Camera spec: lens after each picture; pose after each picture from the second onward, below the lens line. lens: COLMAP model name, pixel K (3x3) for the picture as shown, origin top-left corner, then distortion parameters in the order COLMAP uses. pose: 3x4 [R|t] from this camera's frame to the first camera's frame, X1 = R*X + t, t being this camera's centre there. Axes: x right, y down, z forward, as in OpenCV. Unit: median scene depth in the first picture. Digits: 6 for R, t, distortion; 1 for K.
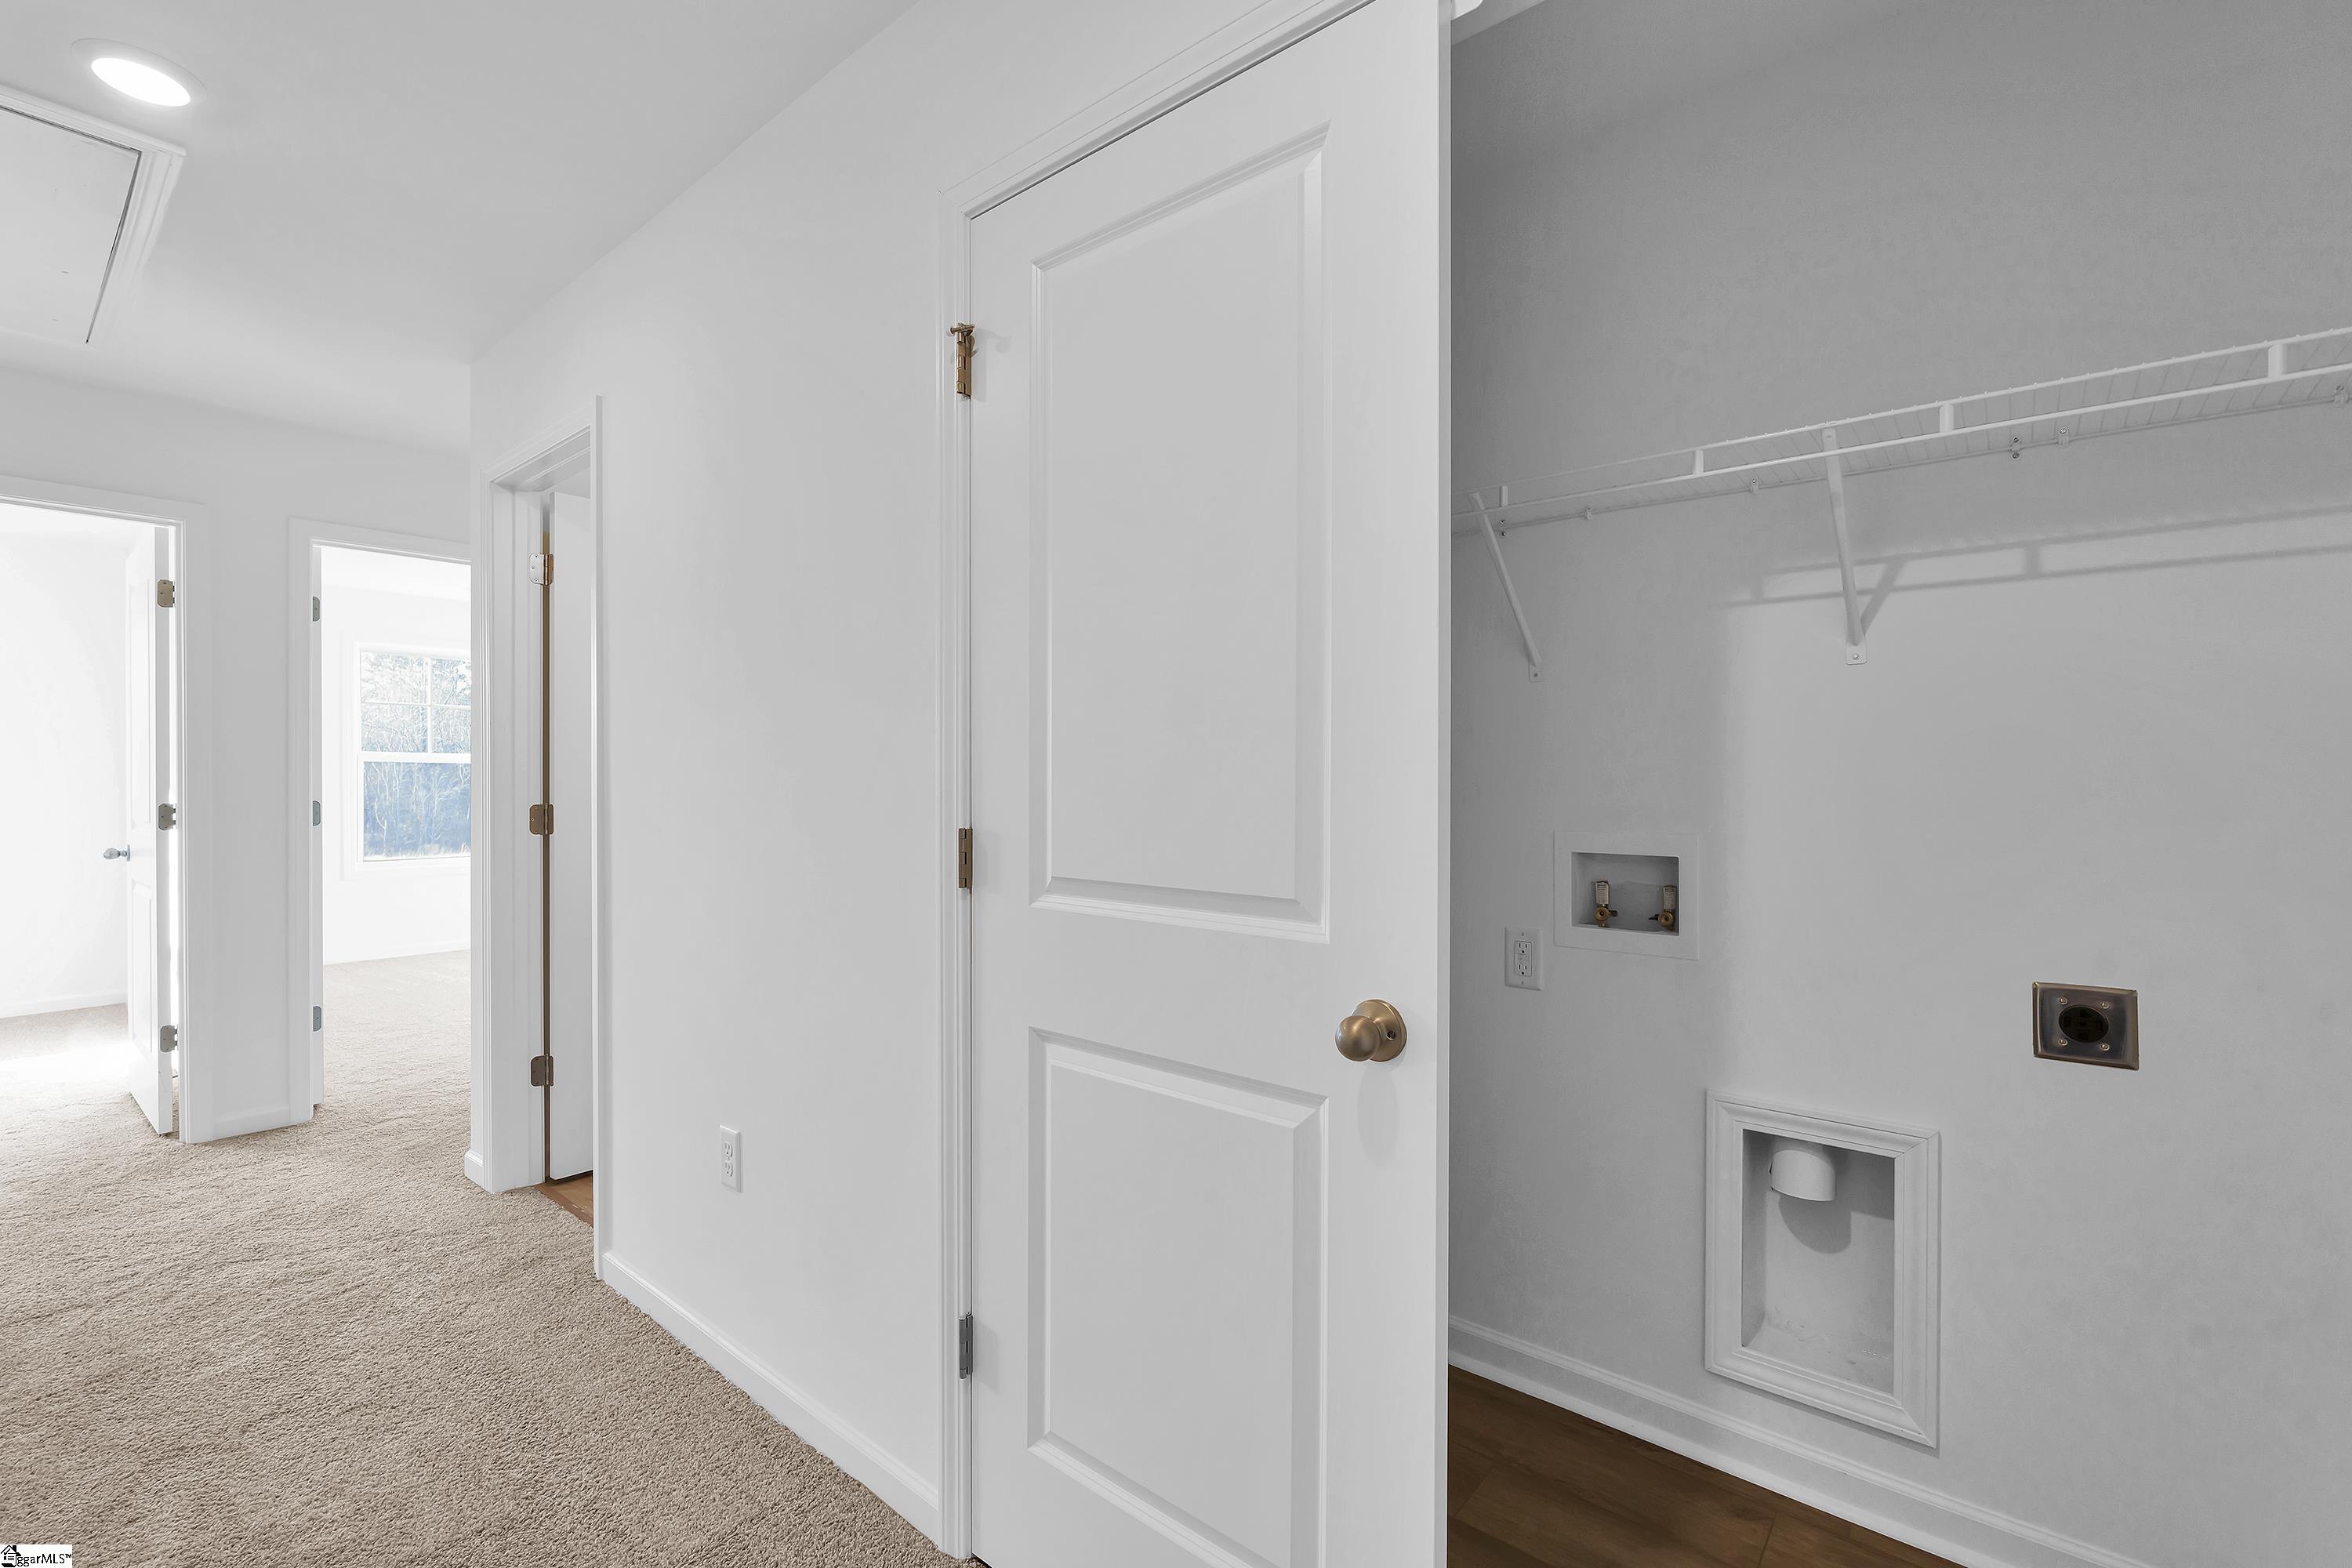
lens RADIAL K [[1033.9, 0, 1184.3], [0, 1033.9, 780.3], [0, 0, 1]] dist [0.000558, -0.000391]
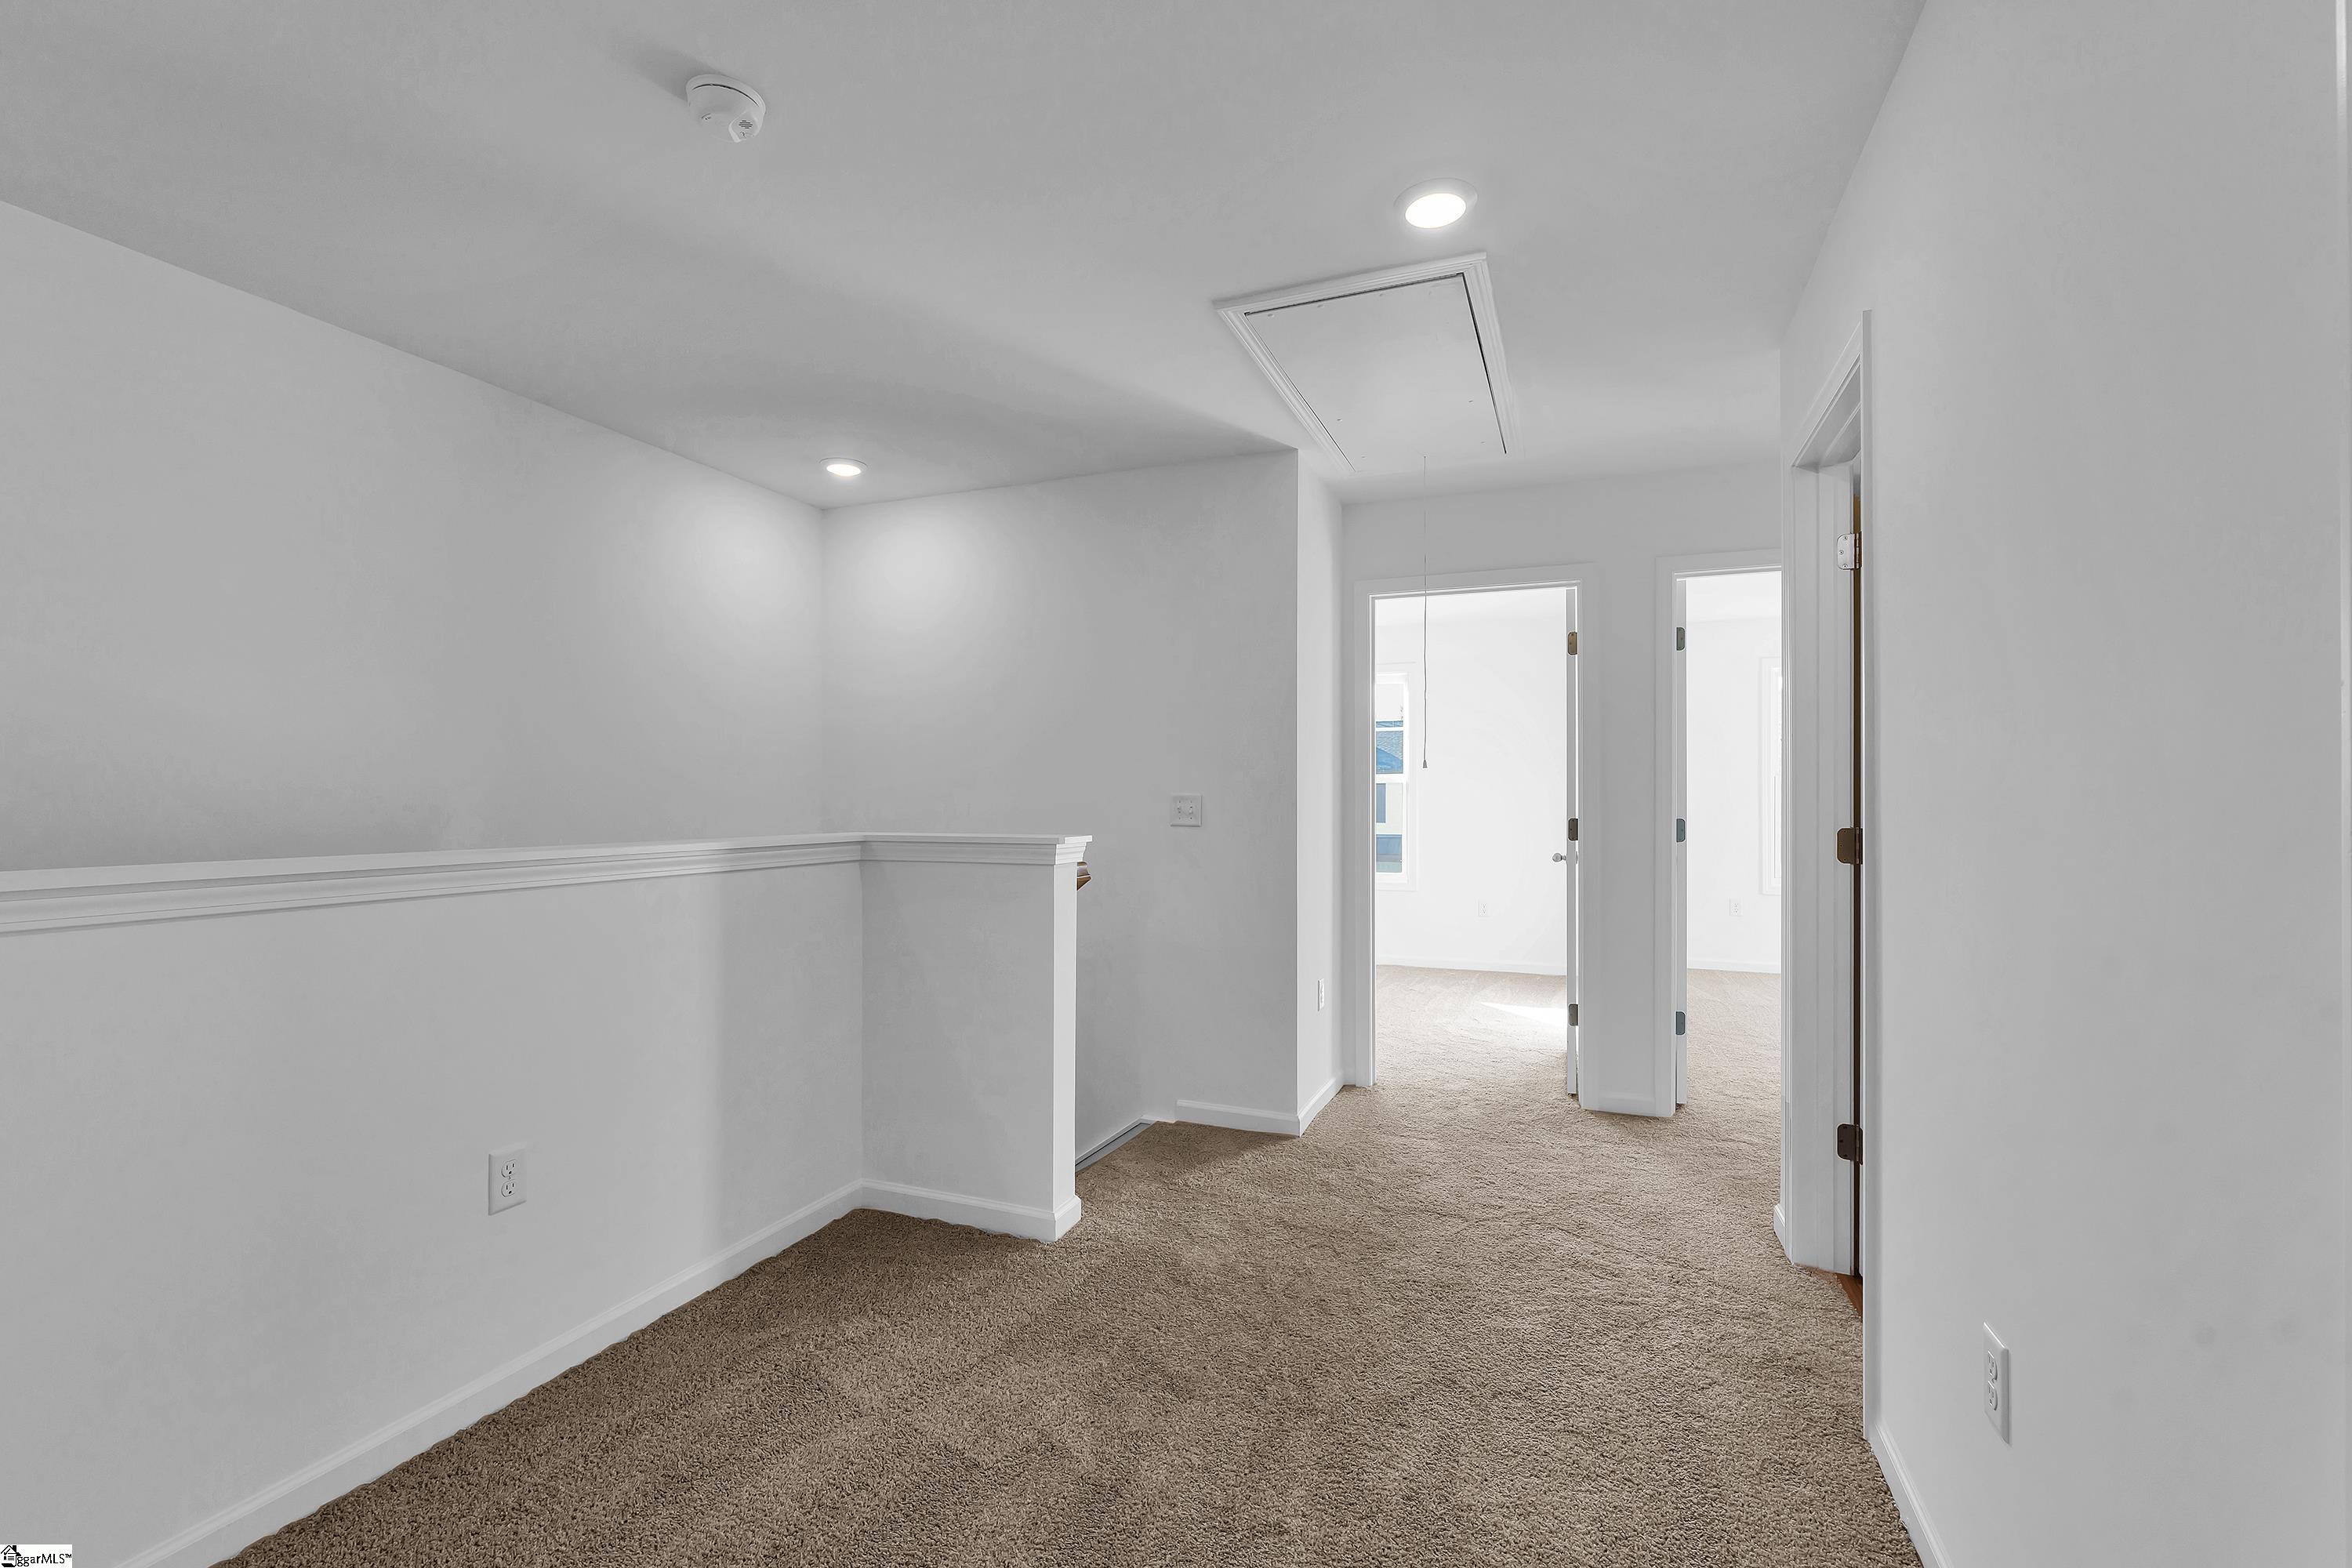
lens RADIAL K [[1033.9, 0, 1171.4], [0, 1033.9, 792.8], [0, 0, 1]] dist [0.000558, -0.000391]
pose [[0.306400, -0.003359, -0.951897, 0.016529], [-0.003045, 0.999985, -0.004509, -0.000380], [0.951898, 0.004280, 0.306385, 0.215310]]
